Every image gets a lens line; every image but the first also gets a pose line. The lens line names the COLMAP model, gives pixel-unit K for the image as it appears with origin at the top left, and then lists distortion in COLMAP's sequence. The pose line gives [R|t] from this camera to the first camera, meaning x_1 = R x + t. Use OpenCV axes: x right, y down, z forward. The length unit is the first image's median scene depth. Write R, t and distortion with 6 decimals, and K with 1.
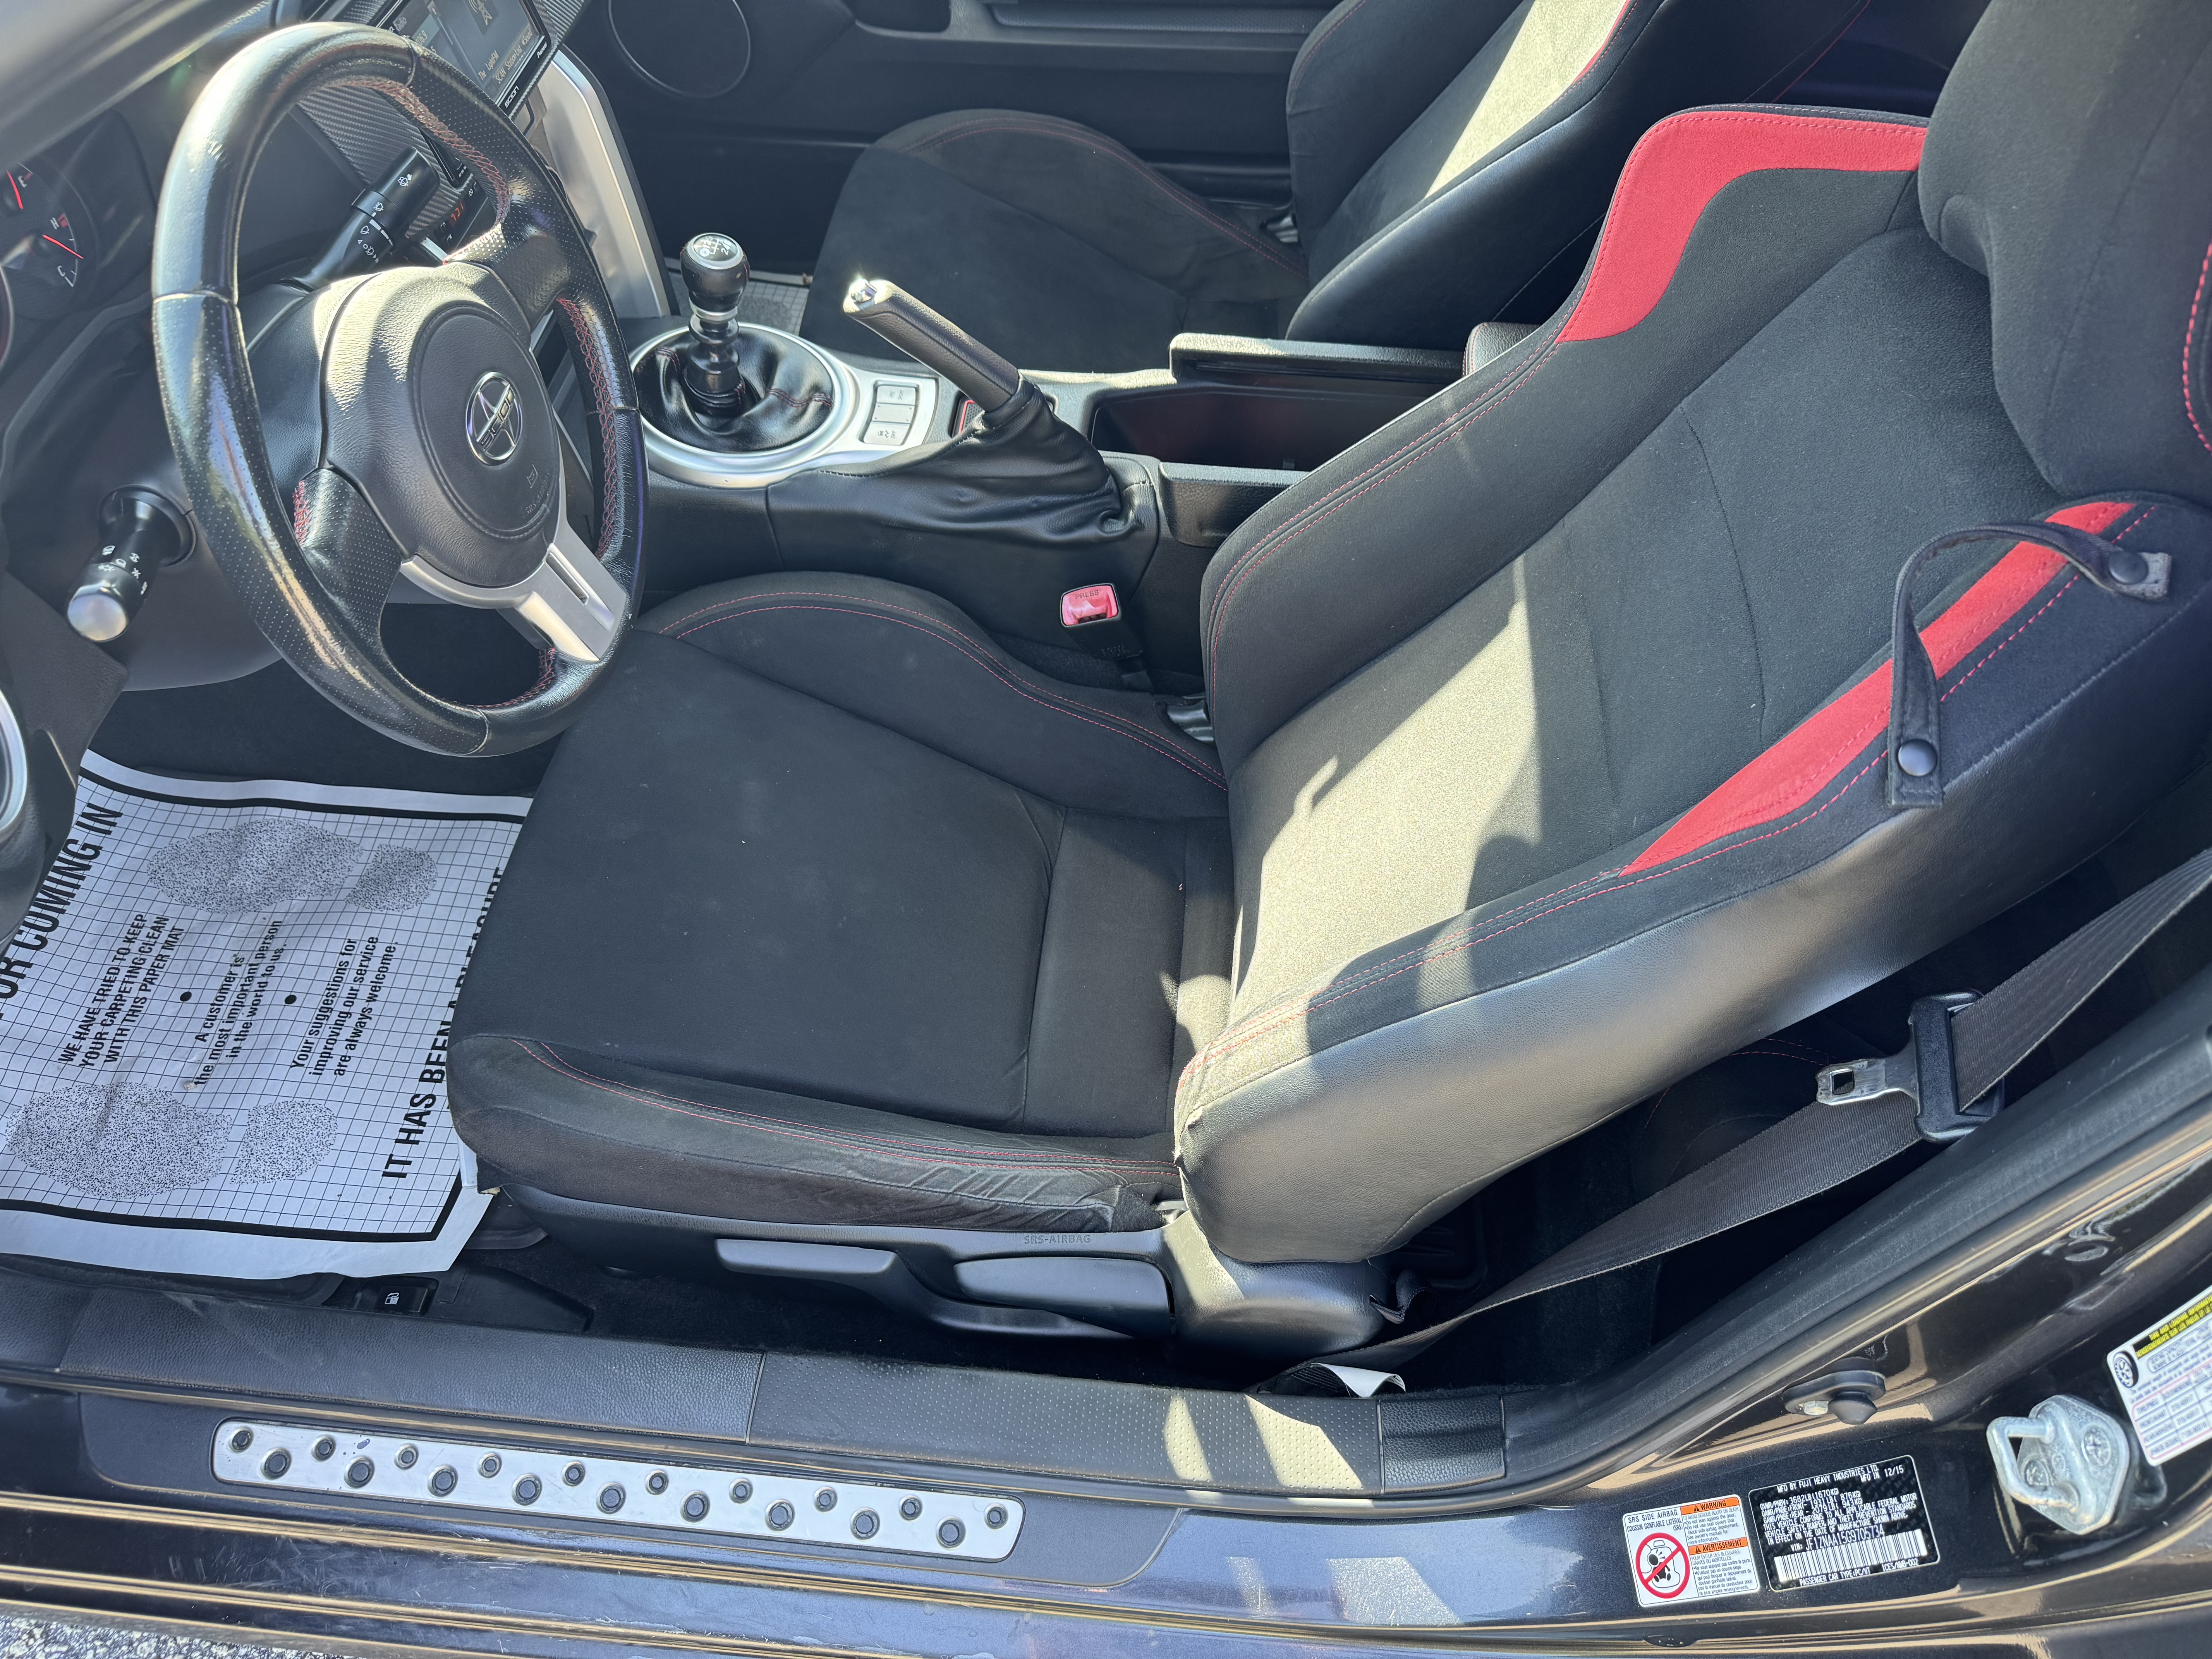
lens RADIAL K [[1564.3, 0, 1108.2], [0, 1564.3, 845.0], [0, 0, 1]] dist [0.022768, -0.027992]
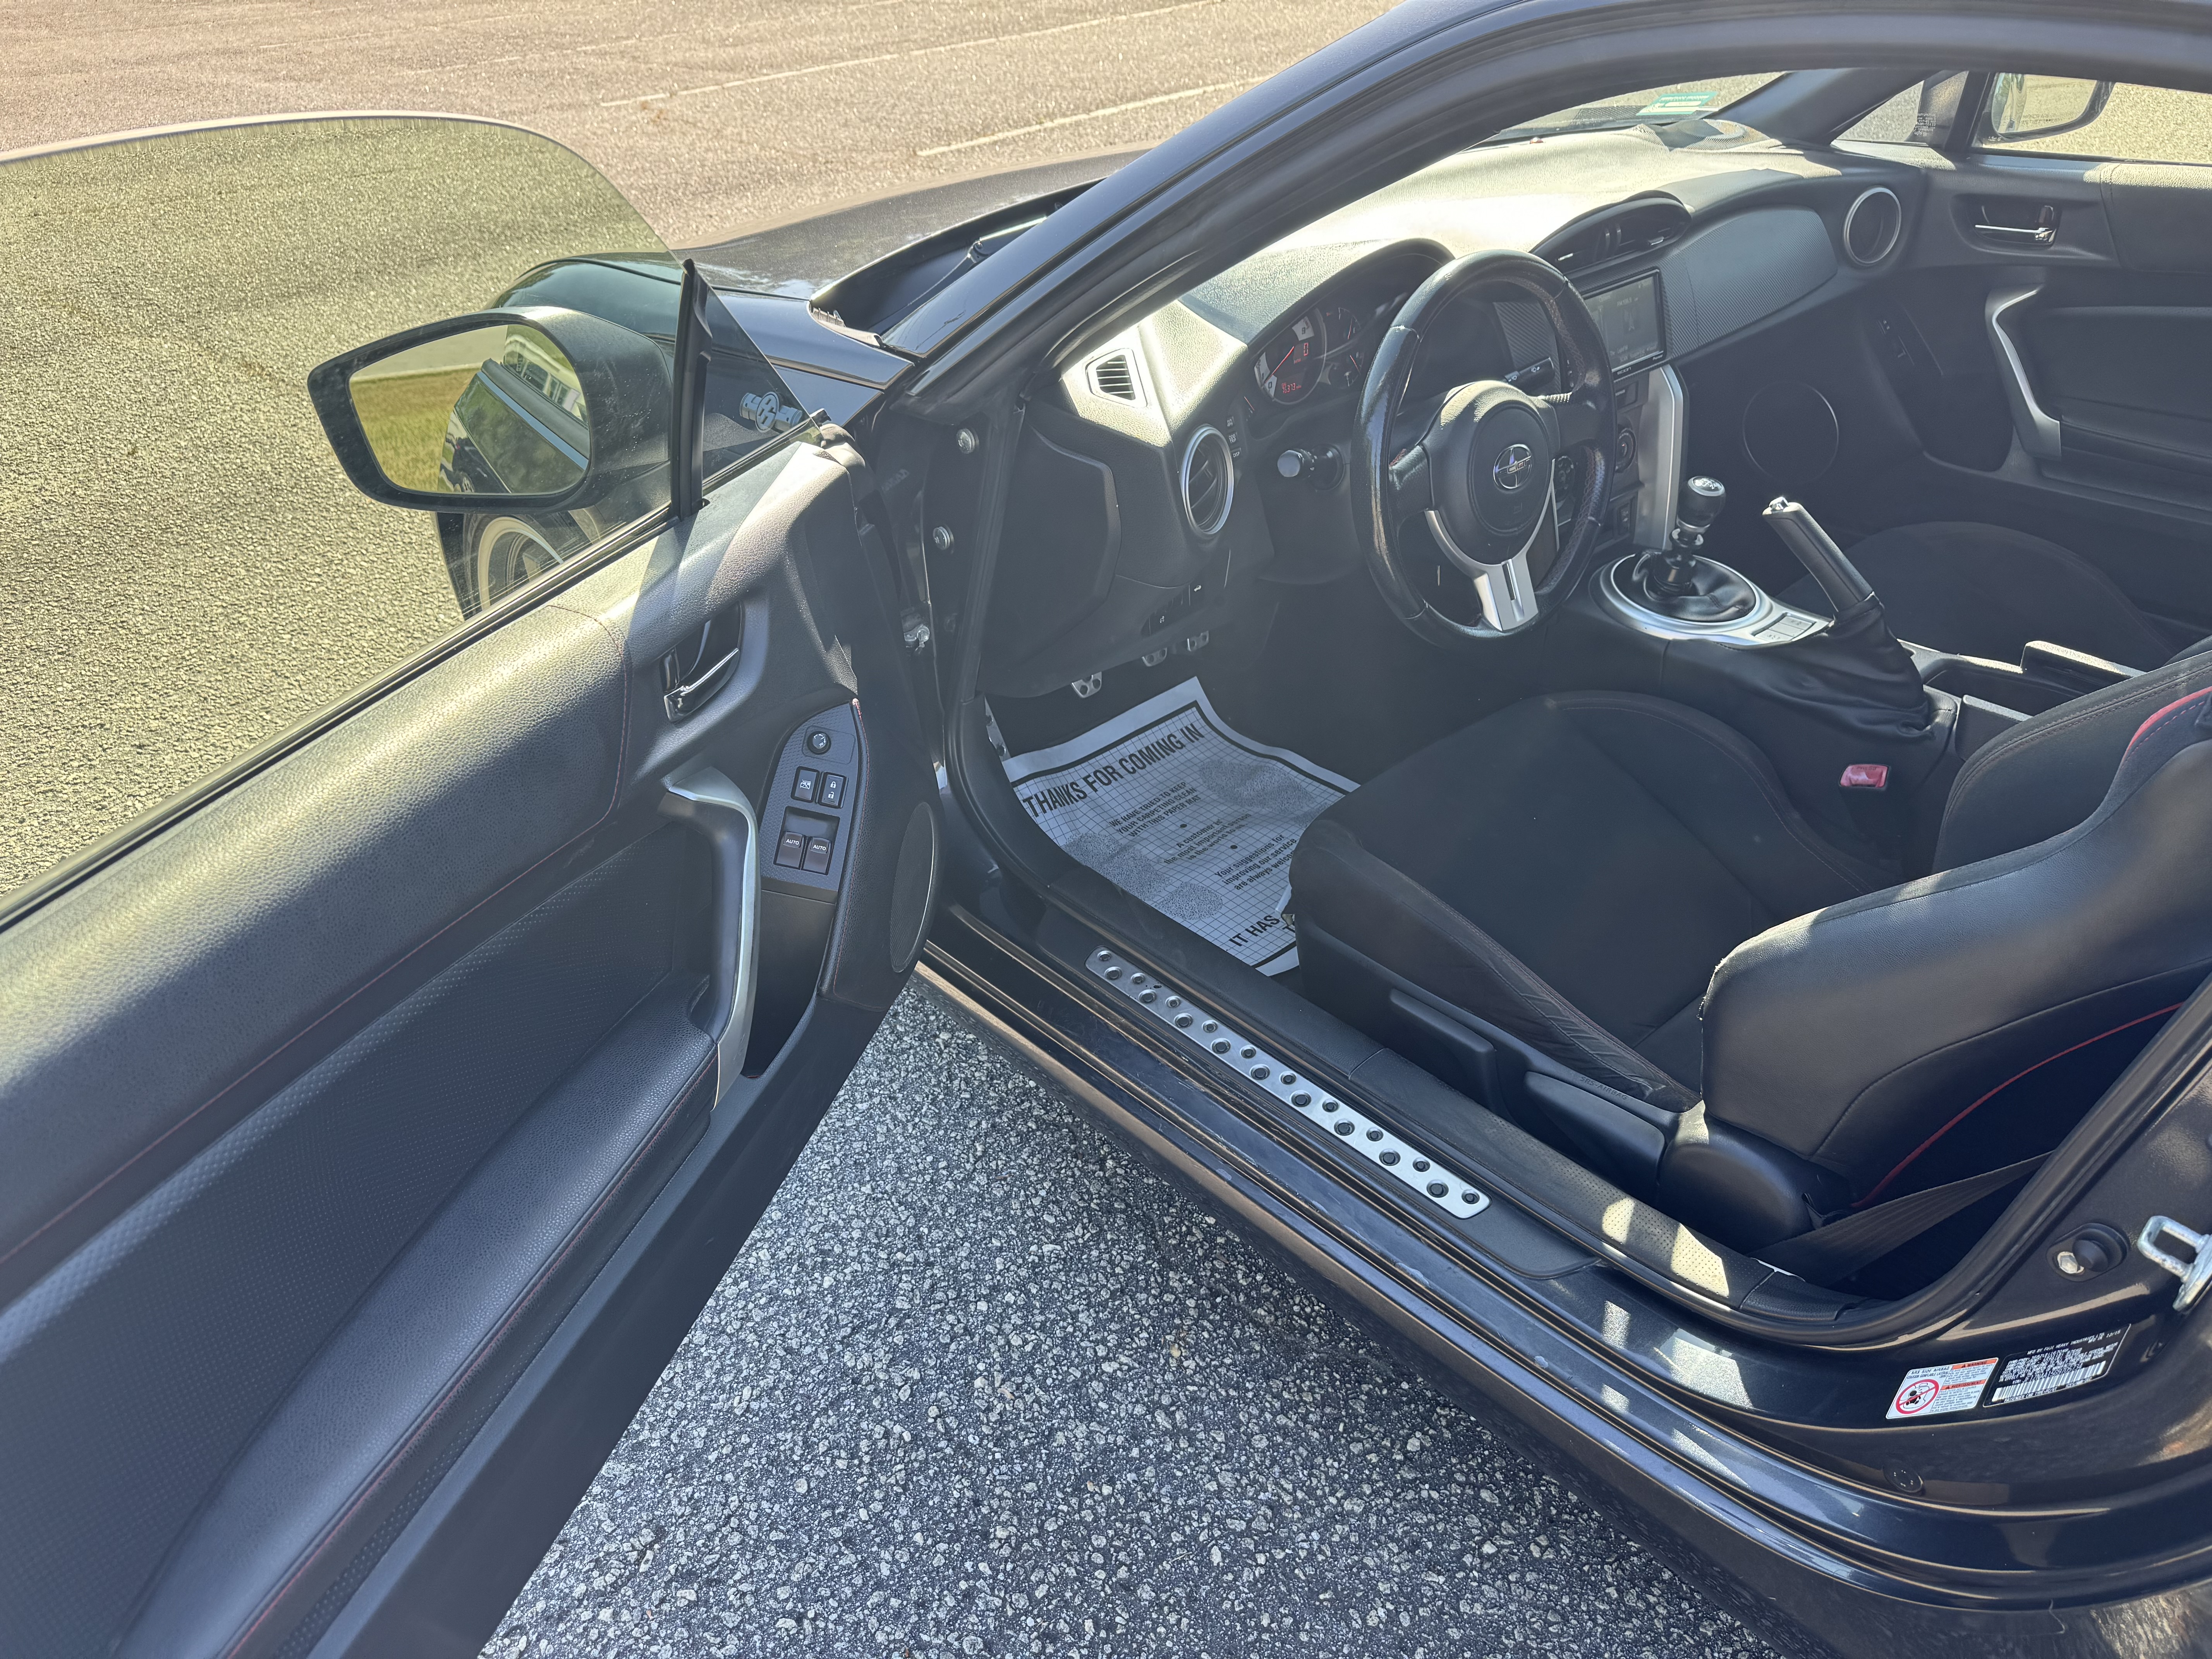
lens RADIAL K [[1564.3, 0, 1086.5], [0, 1564.3, 820.2], [0, 0, 1]] dist [0.022768, -0.027992]
pose [[0.725653, 0.330870, -0.603285, 0.395826], [-0.501626, 0.854532, -0.134710, 0.471671], [0.470955, 0.400376, 0.786067, -0.394588]]
